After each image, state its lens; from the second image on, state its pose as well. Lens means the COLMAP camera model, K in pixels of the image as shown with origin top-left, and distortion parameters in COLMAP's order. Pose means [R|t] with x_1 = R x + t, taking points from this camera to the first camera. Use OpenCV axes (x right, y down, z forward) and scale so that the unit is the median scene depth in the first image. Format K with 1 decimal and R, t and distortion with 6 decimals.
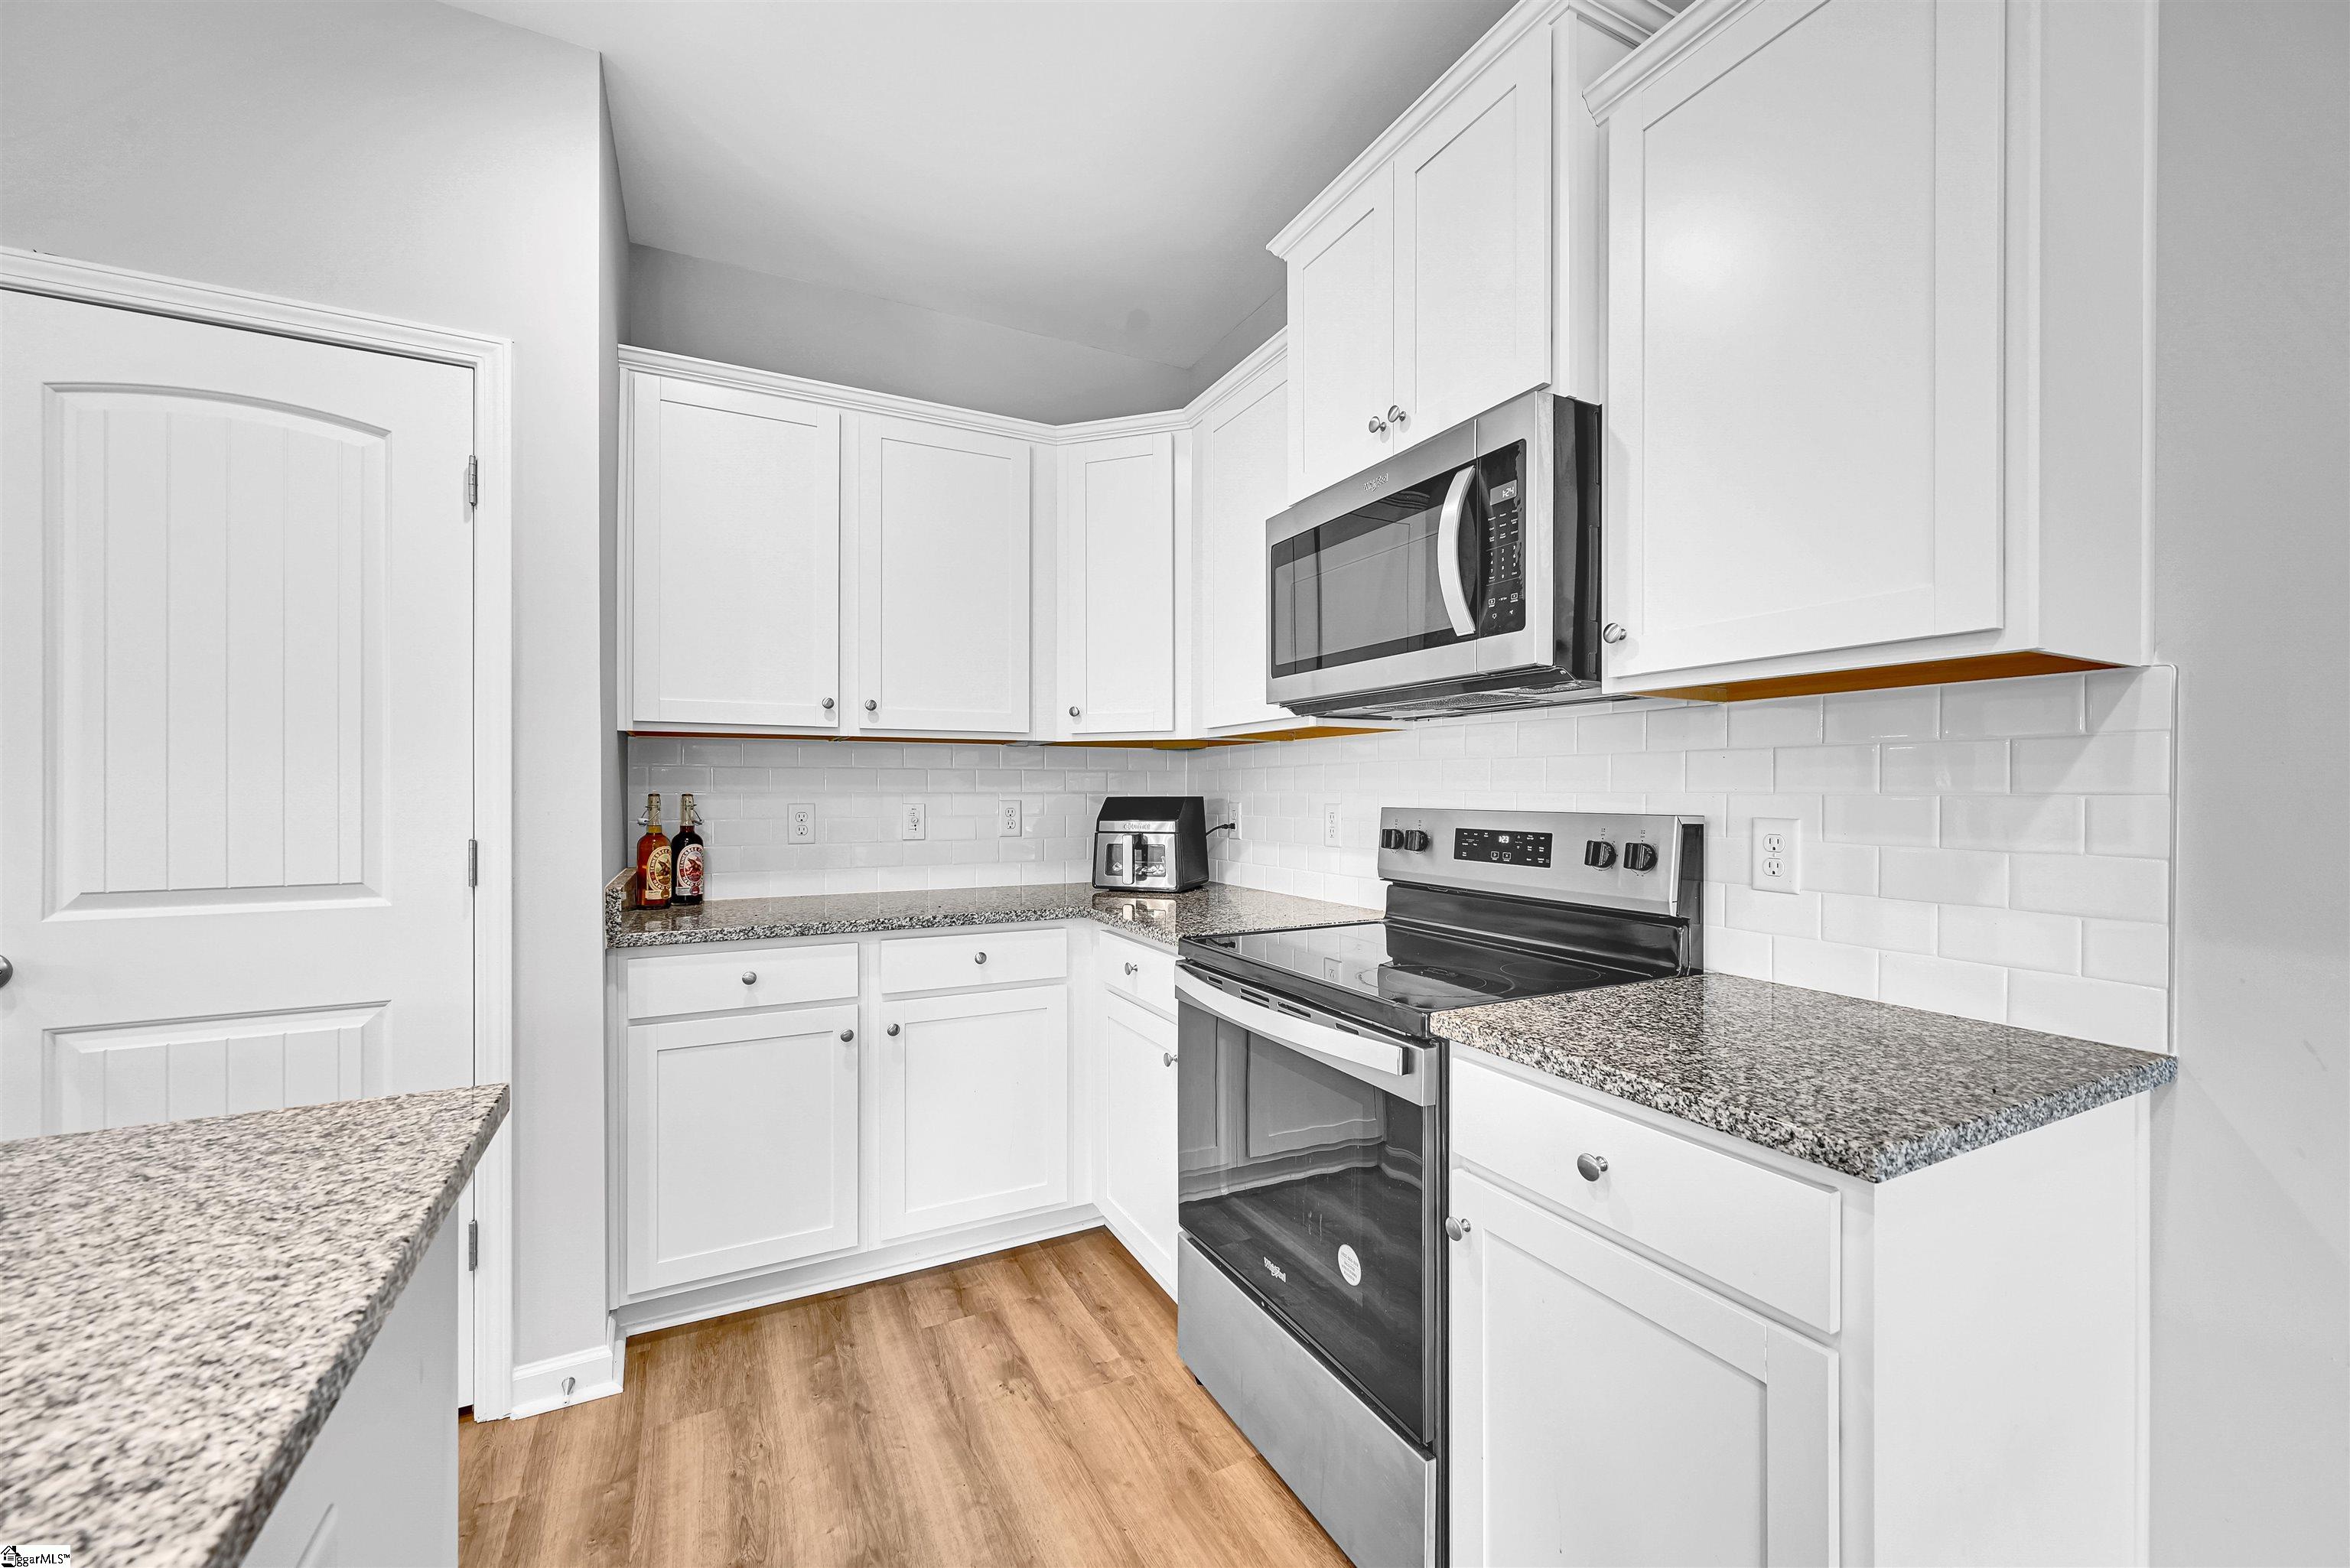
lens RADIAL K [[935.1, 0, 1189.2], [0, 935.1, 783.0], [0, 0, 1]] dist [0.002966, -0.000203]
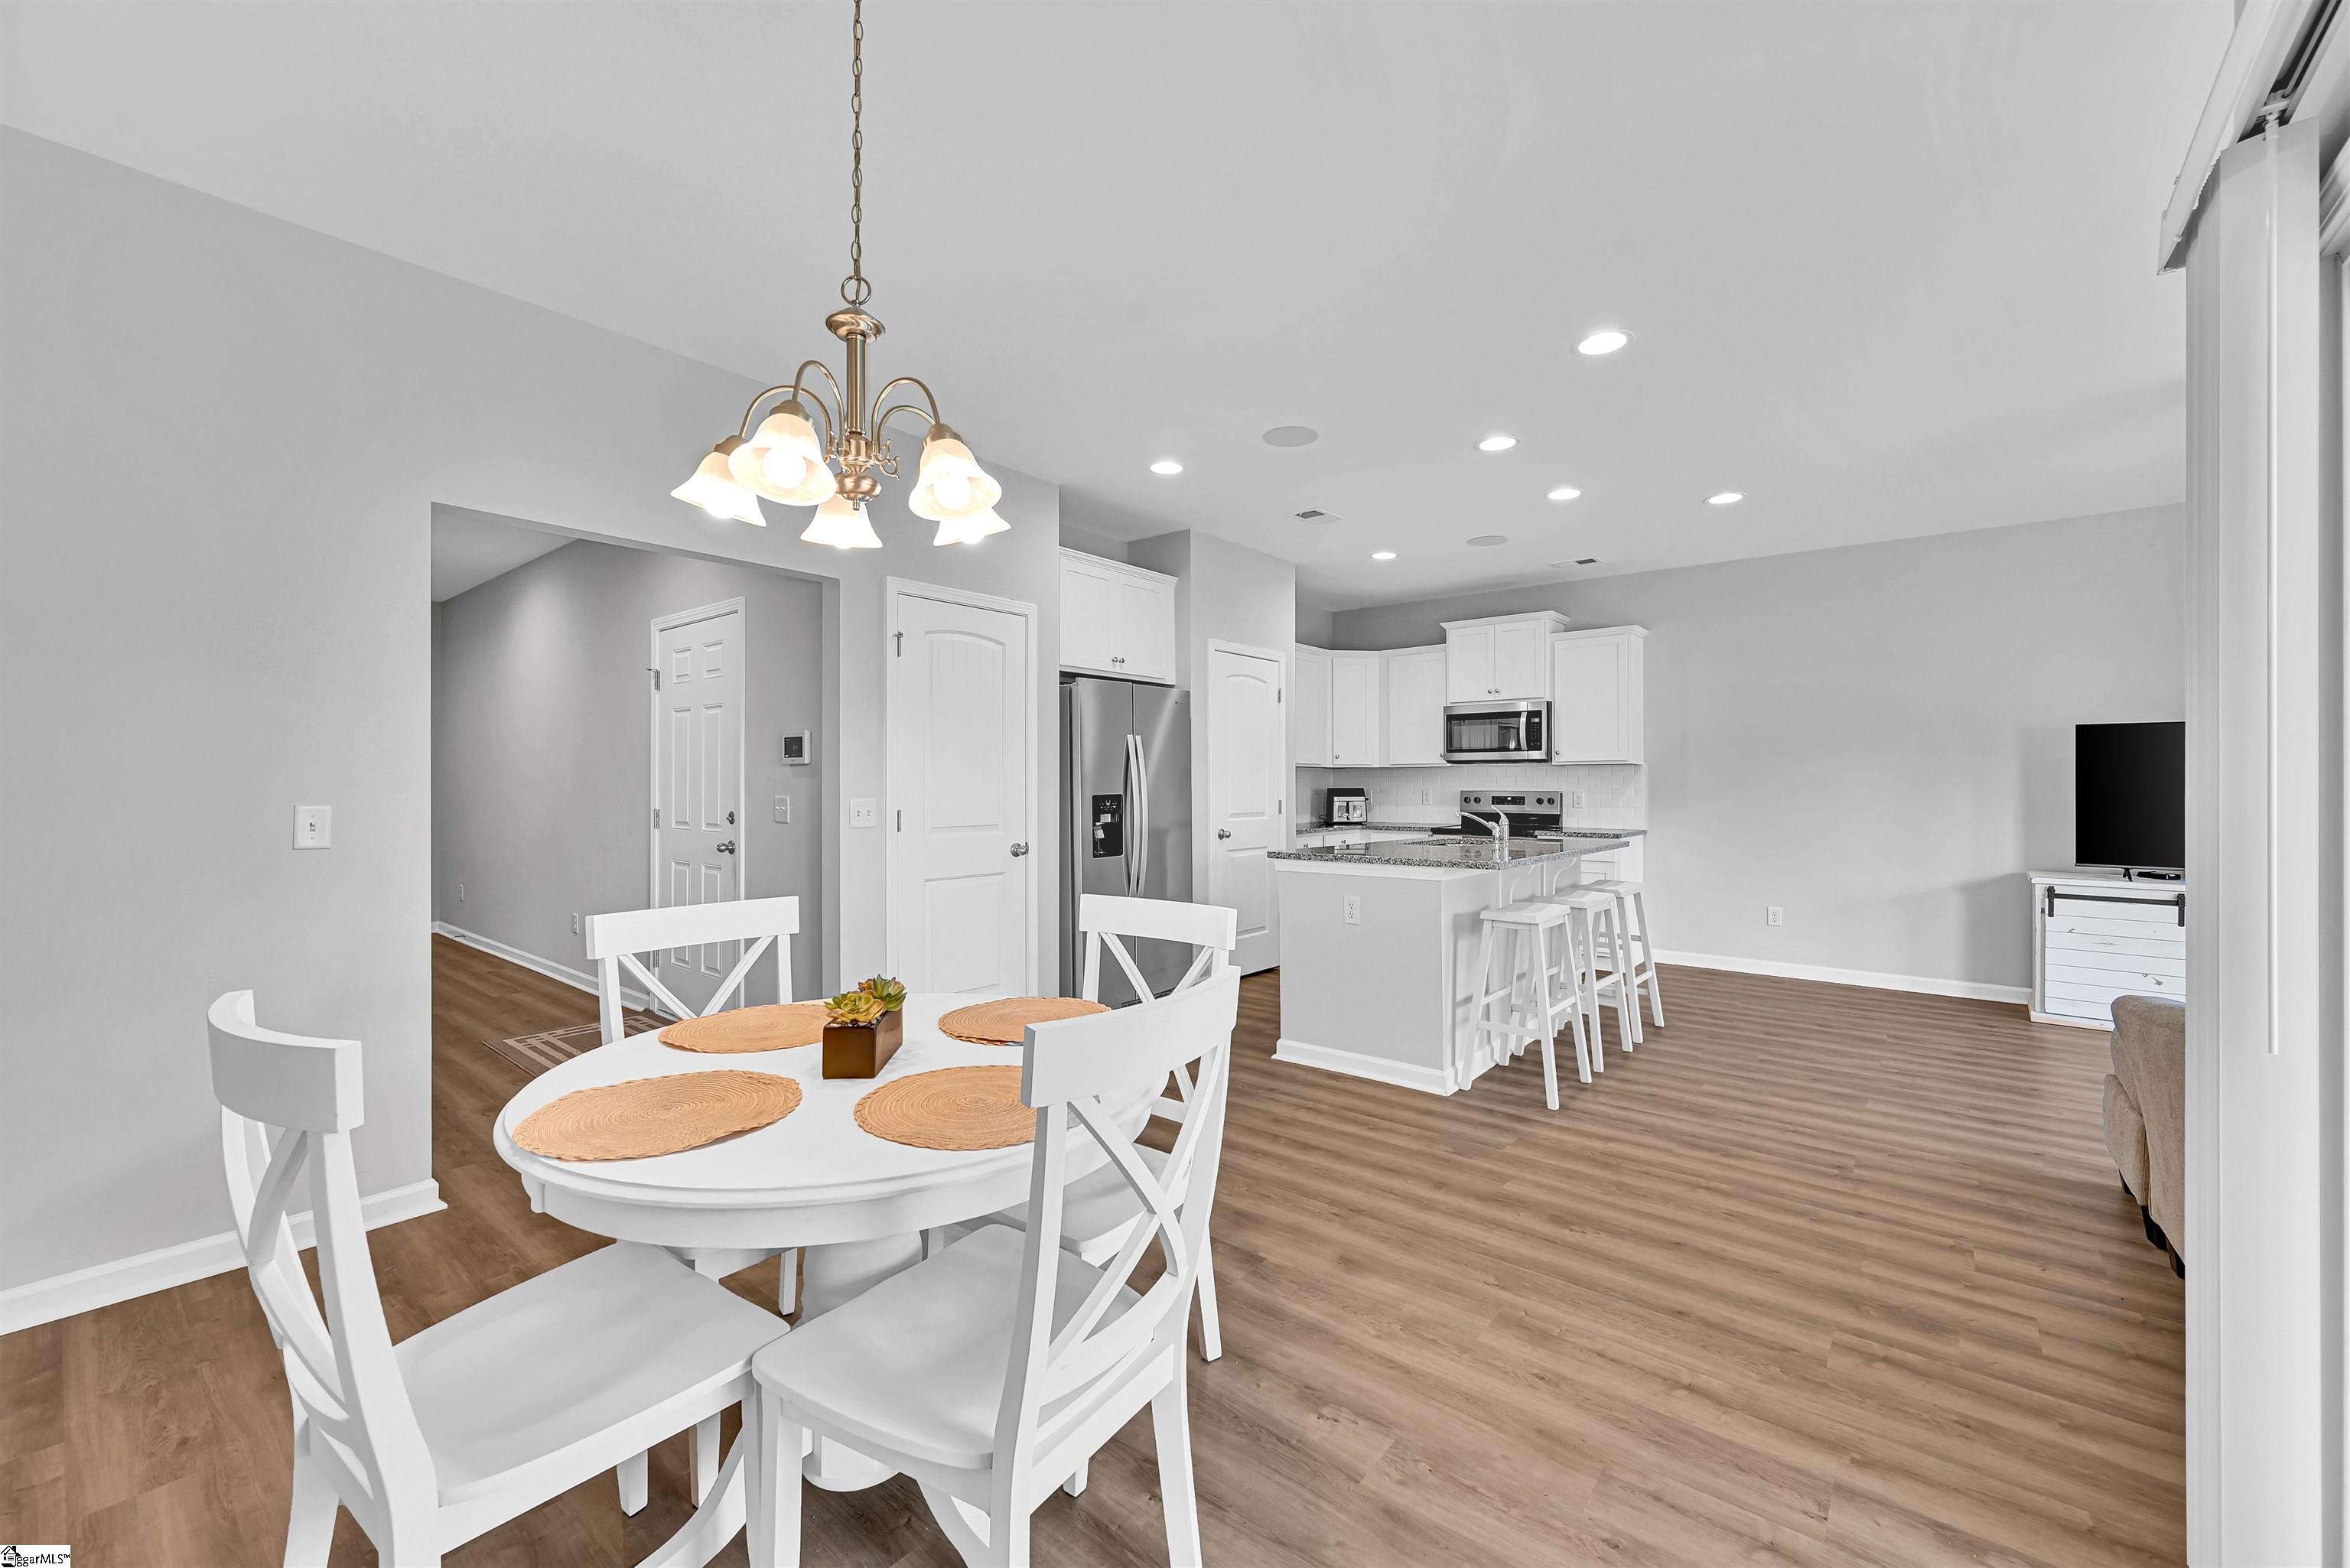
lens RADIAL K [[935.1, 0, 1186.3], [0, 935.1, 784.1], [0, 0, 1]] dist [0.002966, -0.000203]
pose [[0.913228, -0.001678, 0.407445, -2.682385], [-0.002371, 0.999953, 0.009433, -0.034218], [-0.407442, -0.009580, 0.913181, -2.146501]]
